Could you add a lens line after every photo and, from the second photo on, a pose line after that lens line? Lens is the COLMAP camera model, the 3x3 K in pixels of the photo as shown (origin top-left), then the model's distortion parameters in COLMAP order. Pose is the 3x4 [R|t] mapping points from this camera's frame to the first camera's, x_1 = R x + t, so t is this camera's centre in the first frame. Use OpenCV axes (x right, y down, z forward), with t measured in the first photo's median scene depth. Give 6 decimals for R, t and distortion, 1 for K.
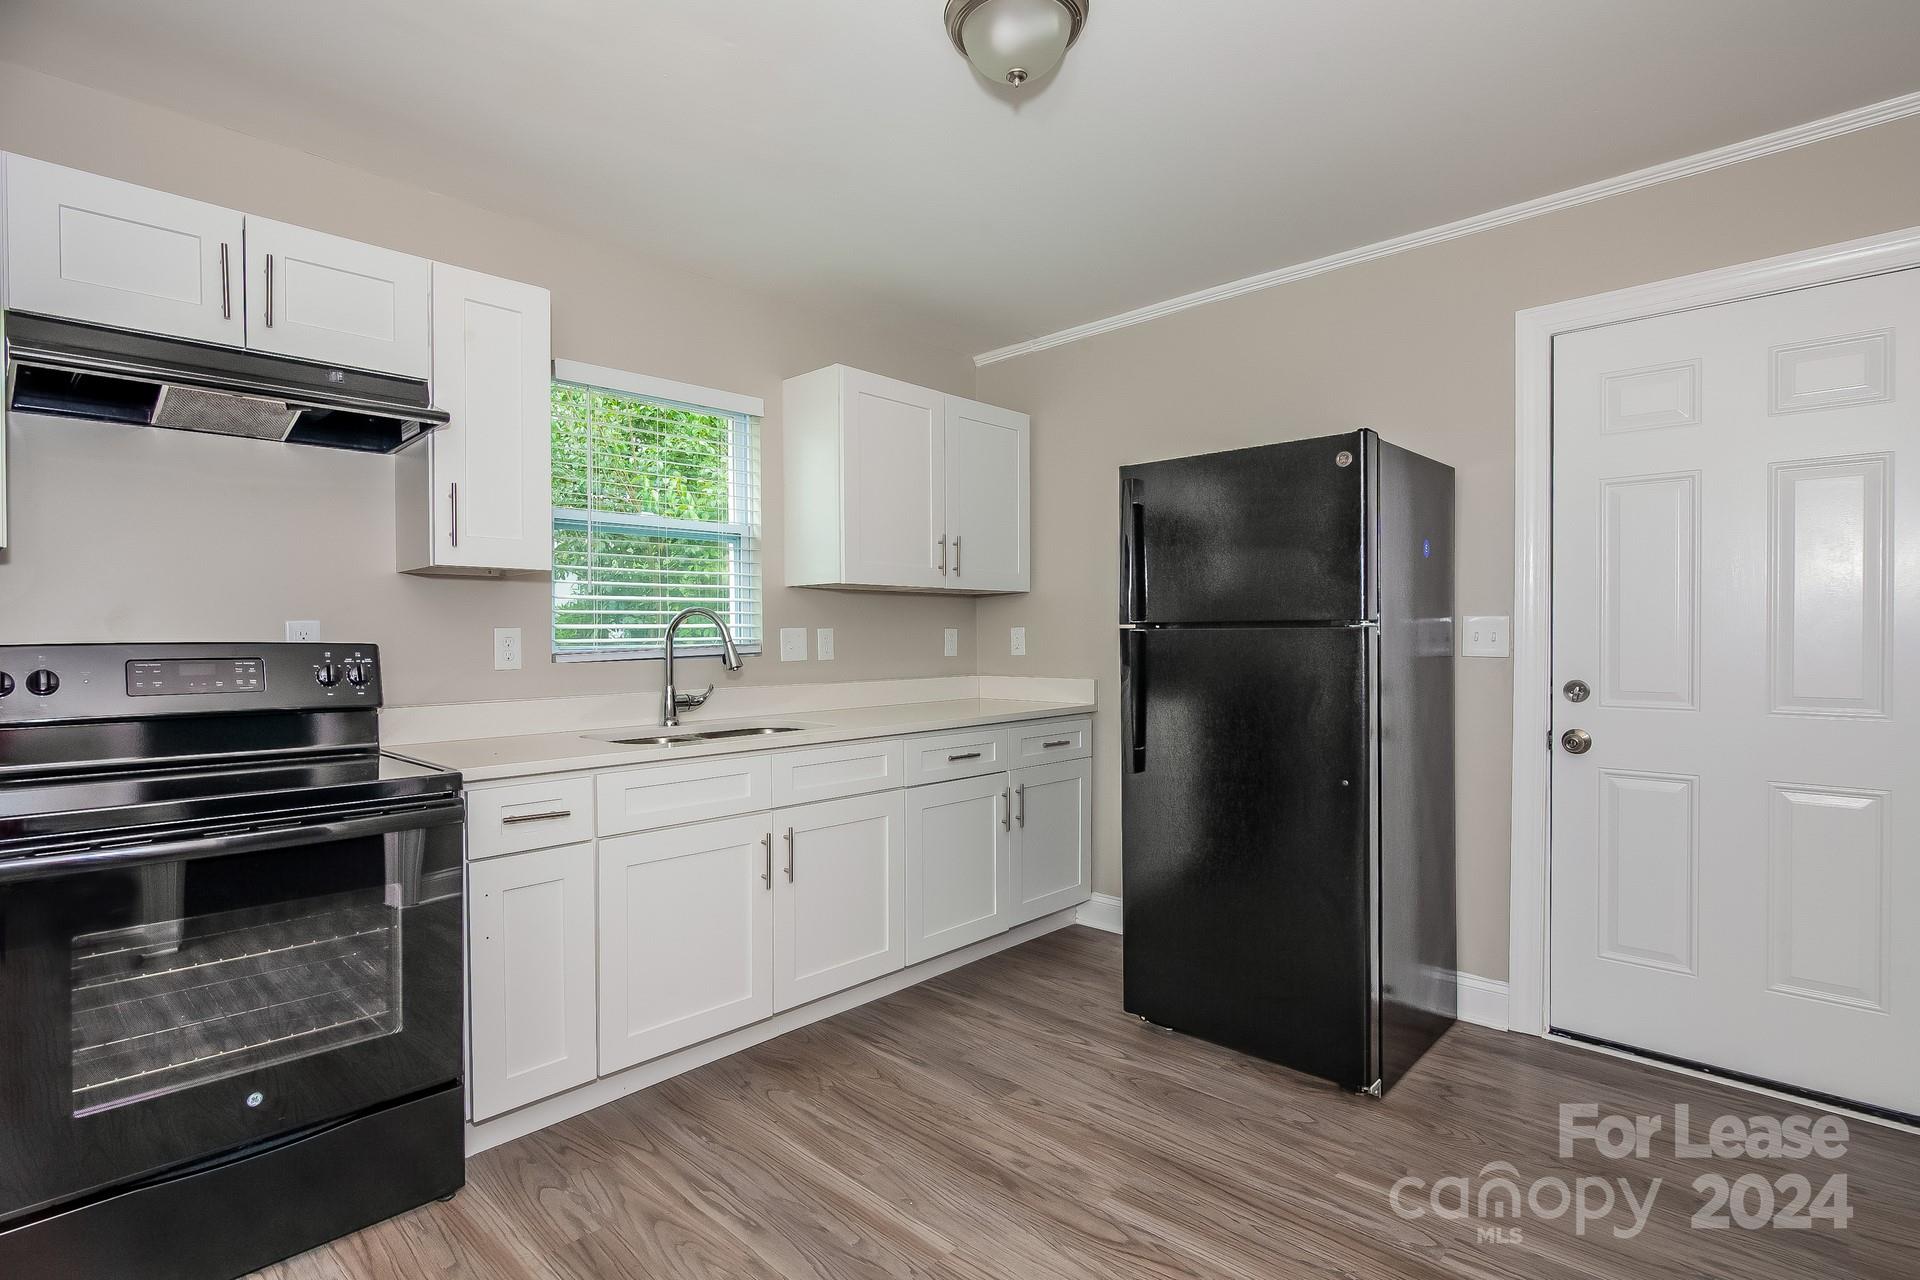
lens RADIAL K [[938.0, 0, 960.0], [0, 938.0, 640.0], [0, 0, 1]] dist [-0.019254, 0.000238]
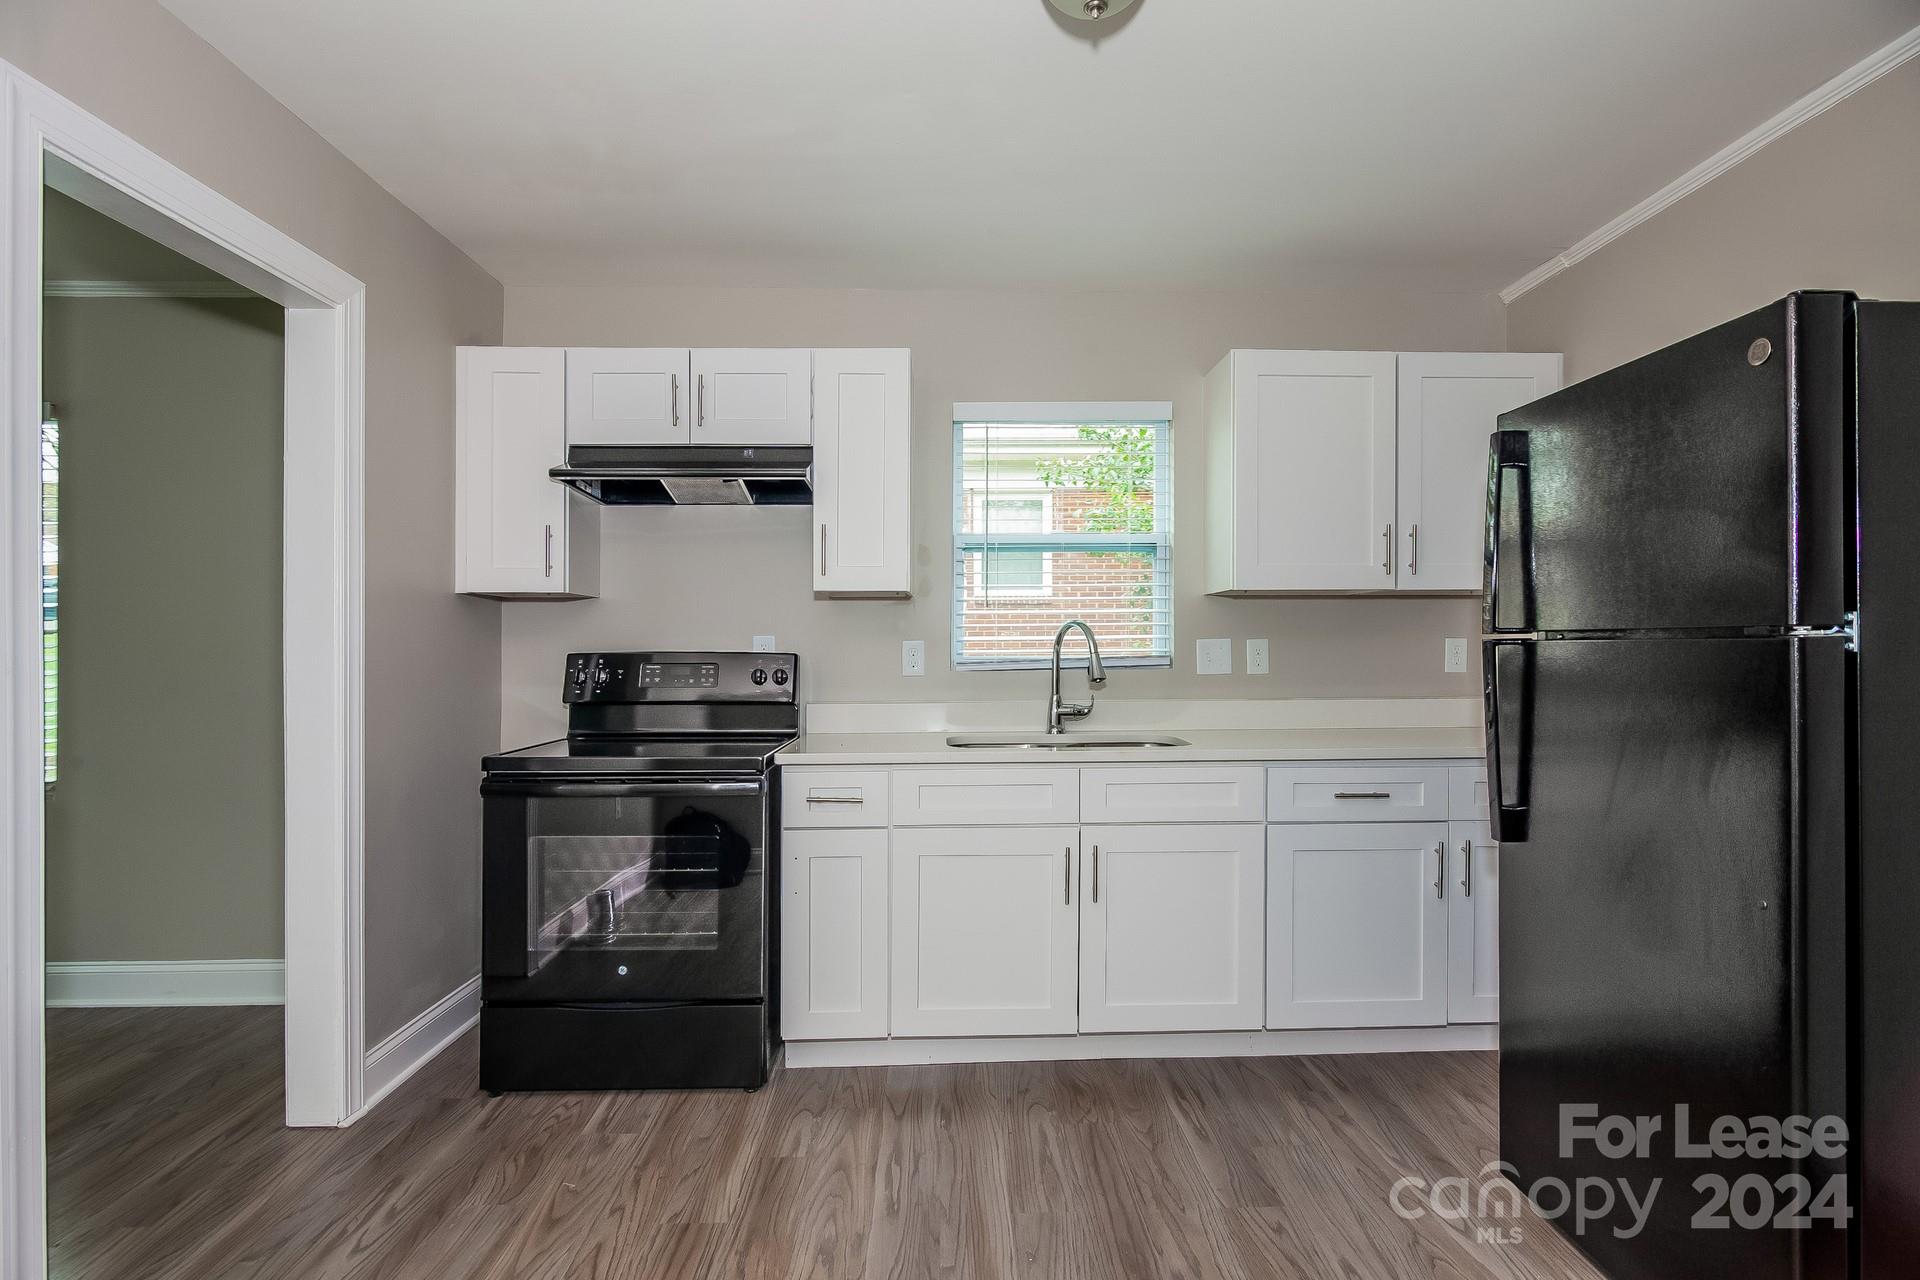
lens RADIAL K [[946.3, 0, 960.0], [0, 946.3, 640.0], [0, 0, 1]] dist [-0.013933, -0.000068]
pose [[0.713262, -0.001908, -0.700895, 0.426772], [-0.003829, 0.999971, -0.006619, -0.006250], [0.700887, 0.007404, 0.713234, 0.210522]]
